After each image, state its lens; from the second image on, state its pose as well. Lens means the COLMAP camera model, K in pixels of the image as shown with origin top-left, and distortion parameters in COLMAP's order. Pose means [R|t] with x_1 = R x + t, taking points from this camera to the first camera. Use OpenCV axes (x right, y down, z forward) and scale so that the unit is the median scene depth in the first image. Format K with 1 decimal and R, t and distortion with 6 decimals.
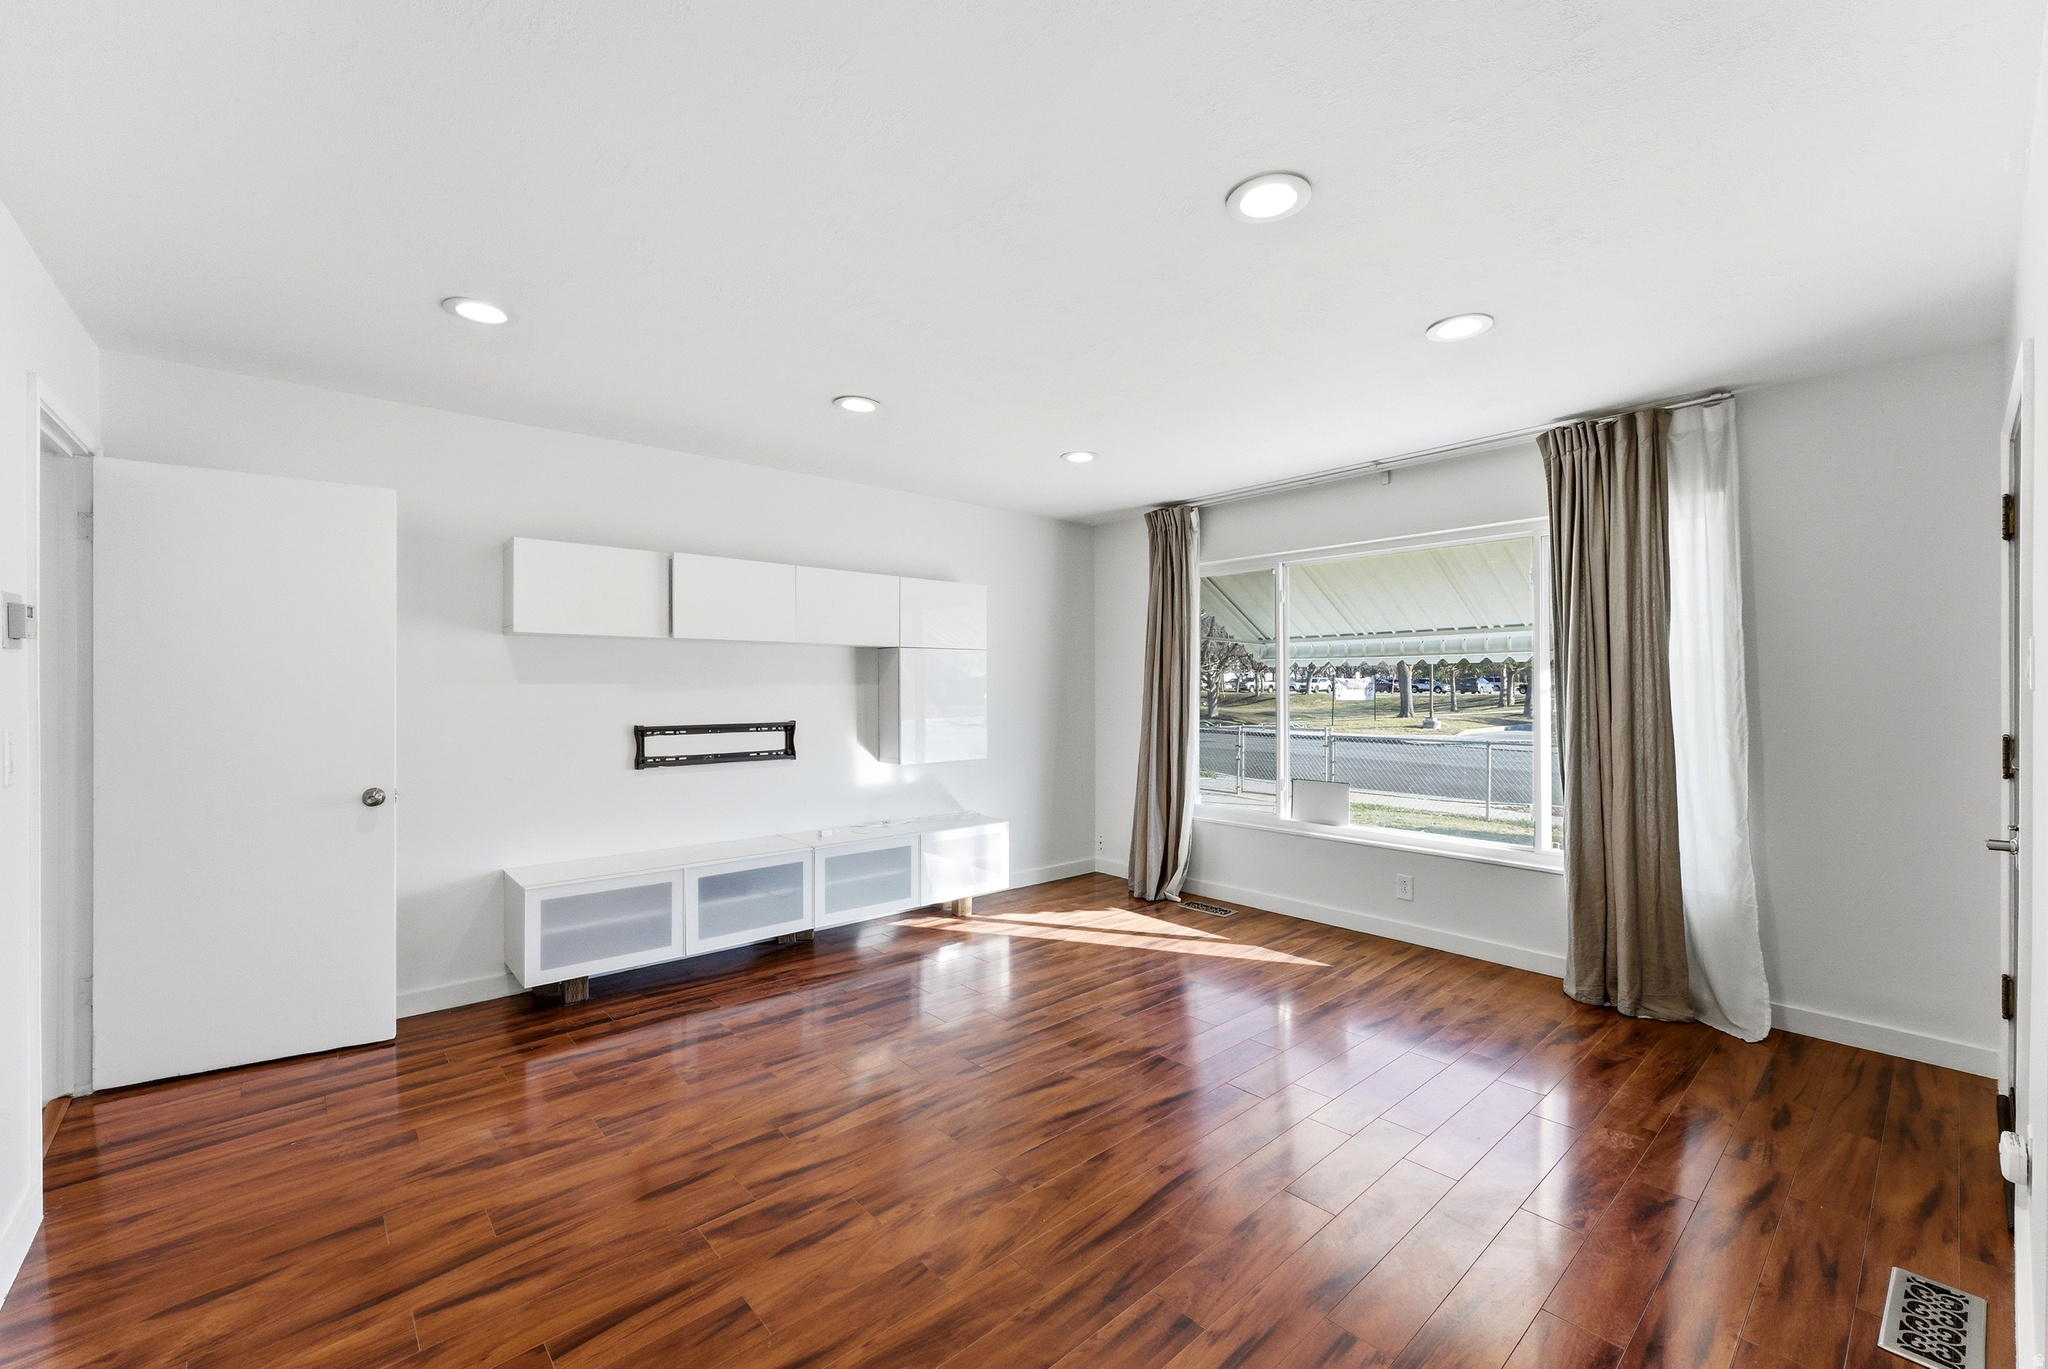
lens RADIAL K [[832.0, 0, 1041.9], [0, 832.0, 686.4], [0, 0, 1]] dist [0.000250, 0.000811]
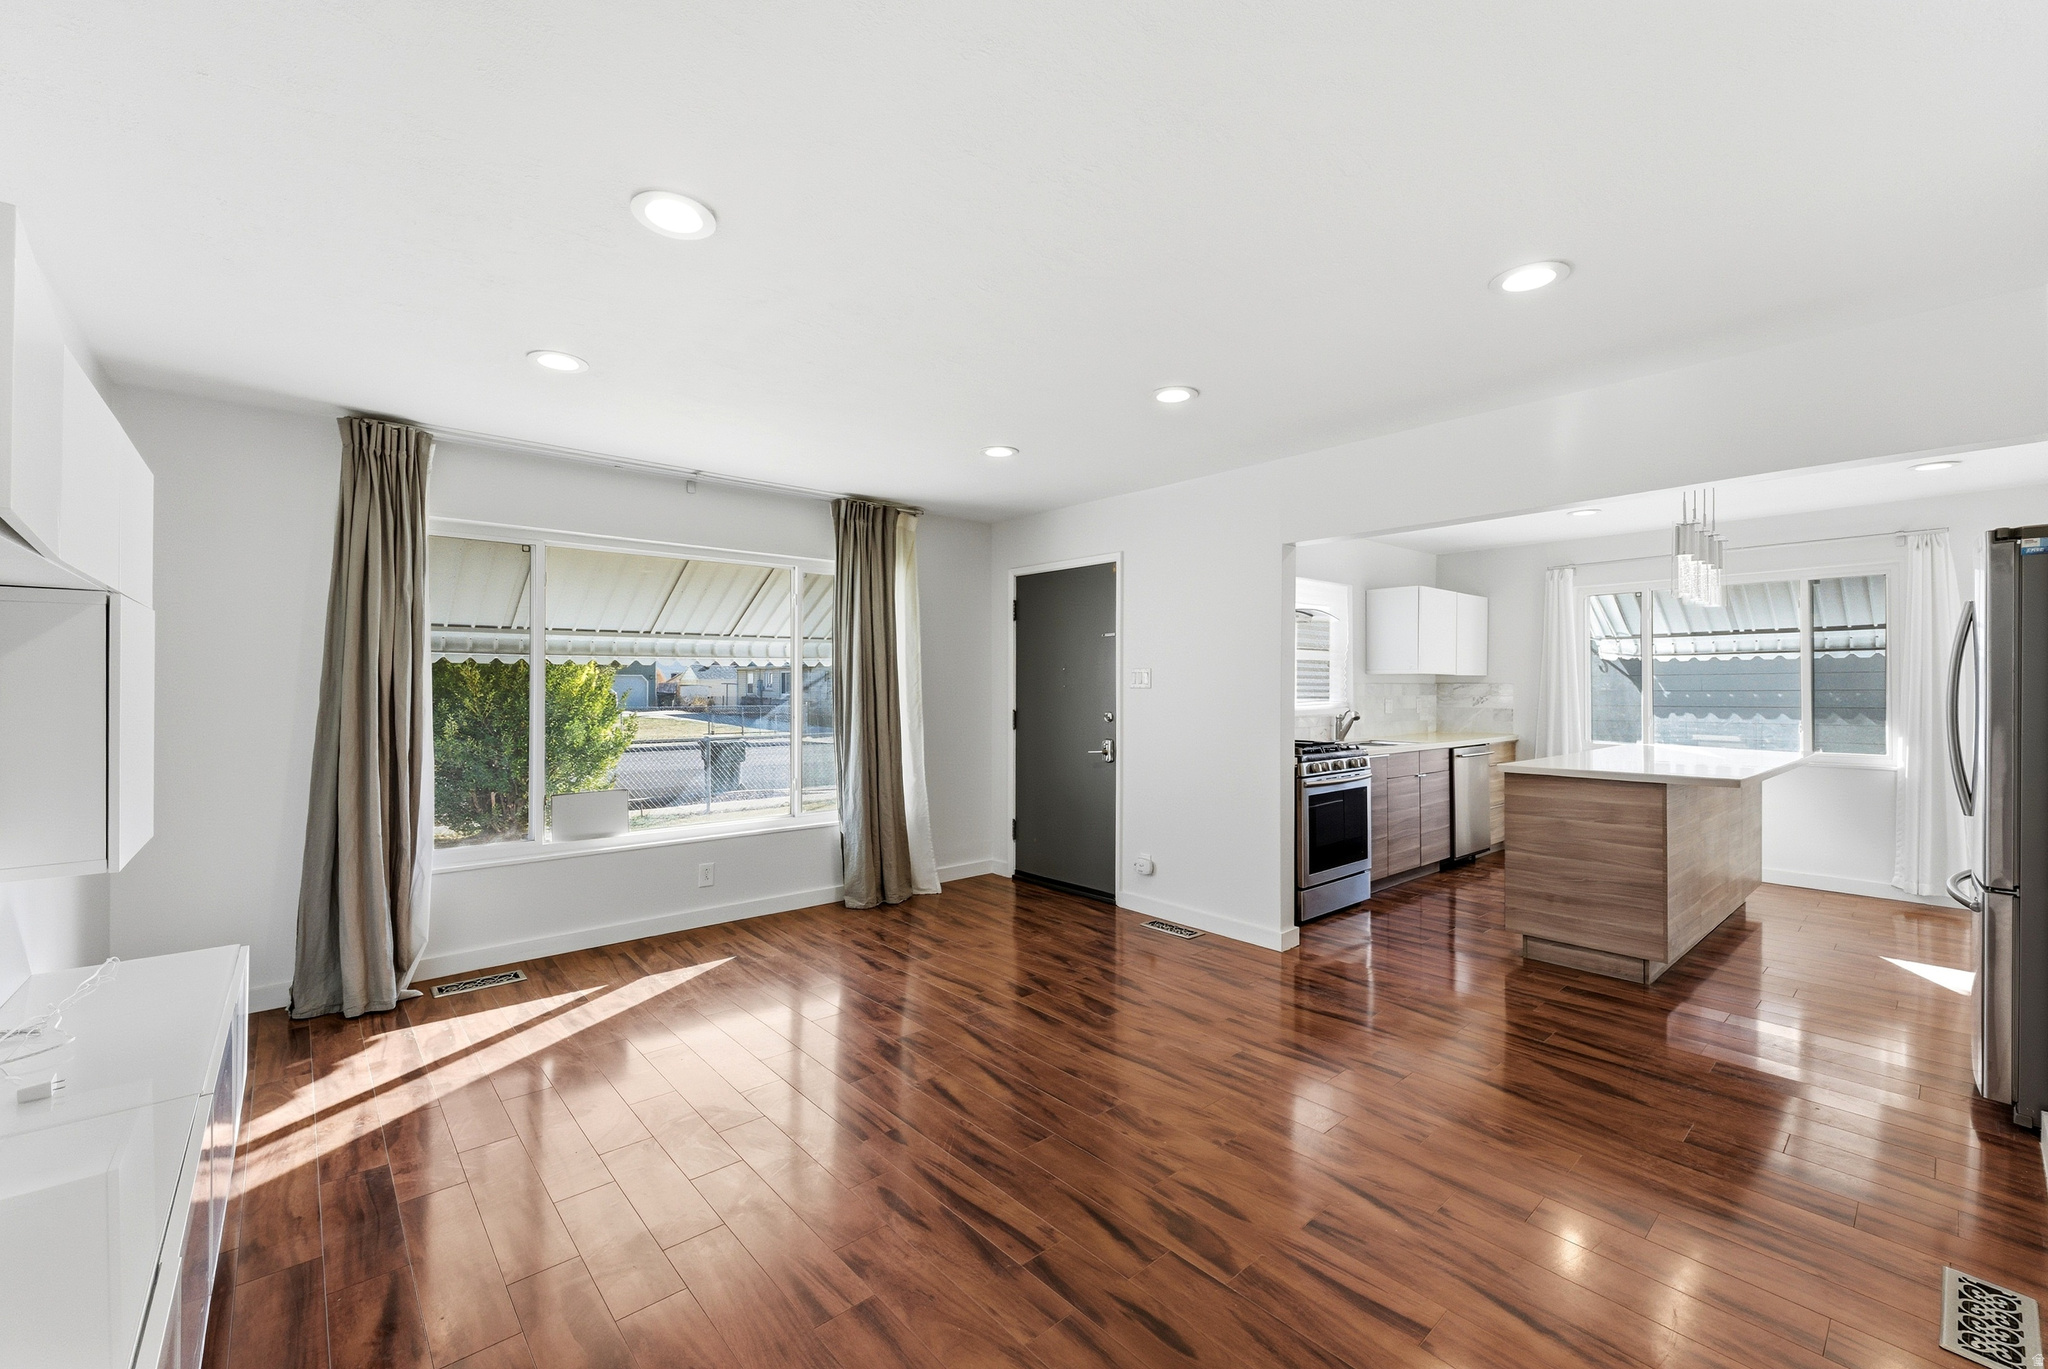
lens RADIAL K [[832.0, 0, 1024.6], [0, 832.0, 686.7], [0, 0, 1]] dist [0.000250, 0.000811]
pose [[0.008844, 0.003766, 0.999954, -0.670805], [0.001572, 0.999992, -0.003780, 0.004014], [-0.999960, 0.001605, 0.008838, 0.615220]]
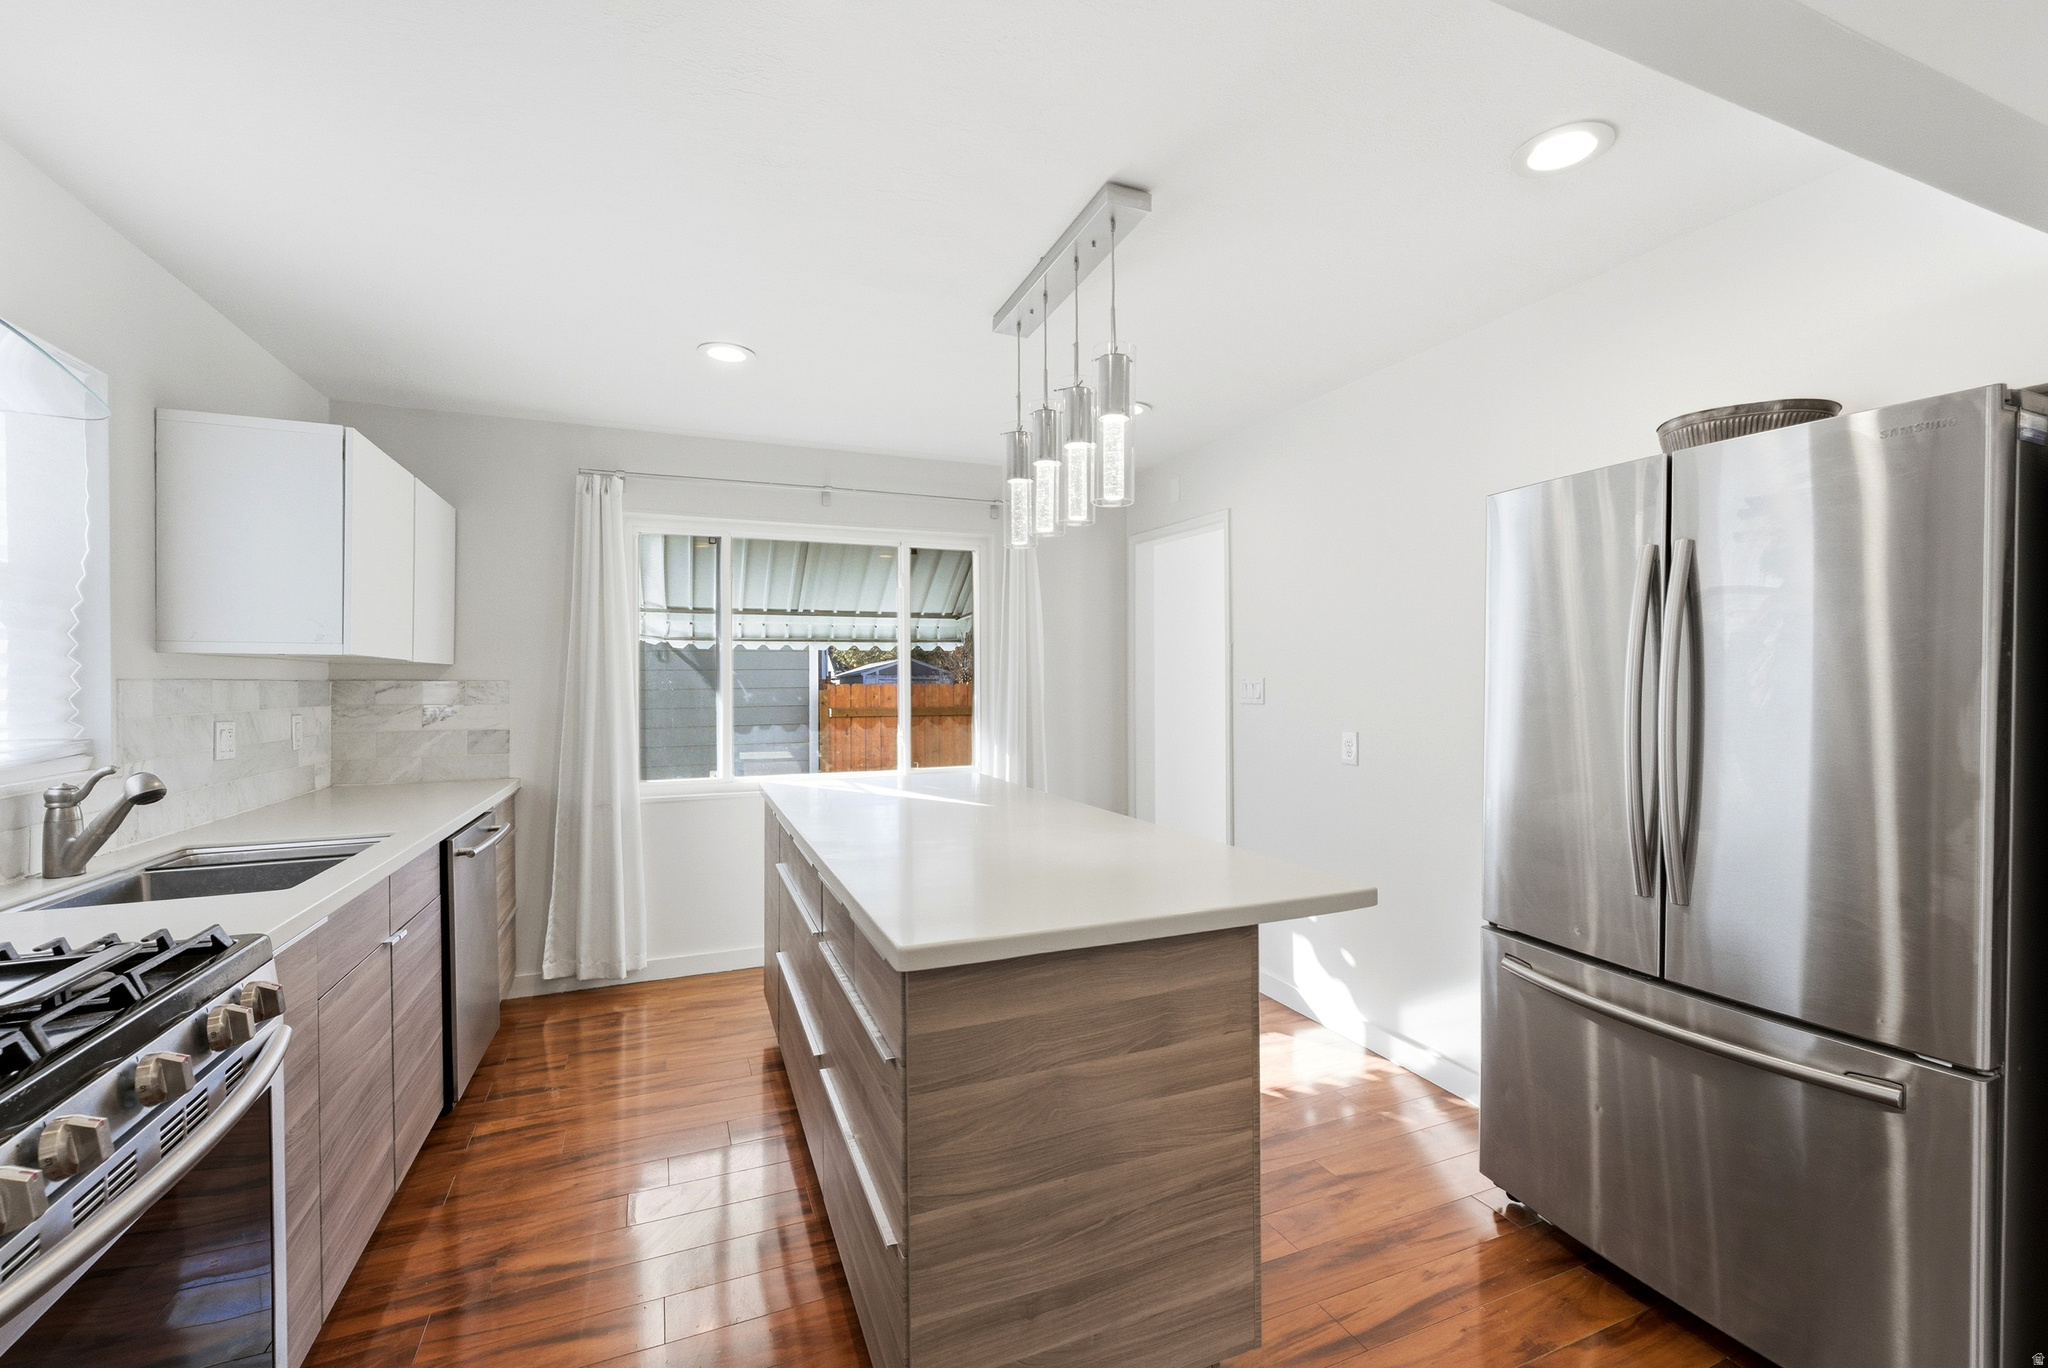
lens RADIAL K [[869.1, 0, 1049.5], [0, 869.1, 683.8], [0, 0, 1]] dist [0.000401, 0.000059]
pose [[-0.950998, 0.005278, 0.309153, 0.206210], [0.006006, 0.999981, 0.001404, -0.001582], [-0.309140, 0.003192, -0.951011, 0.332082]]
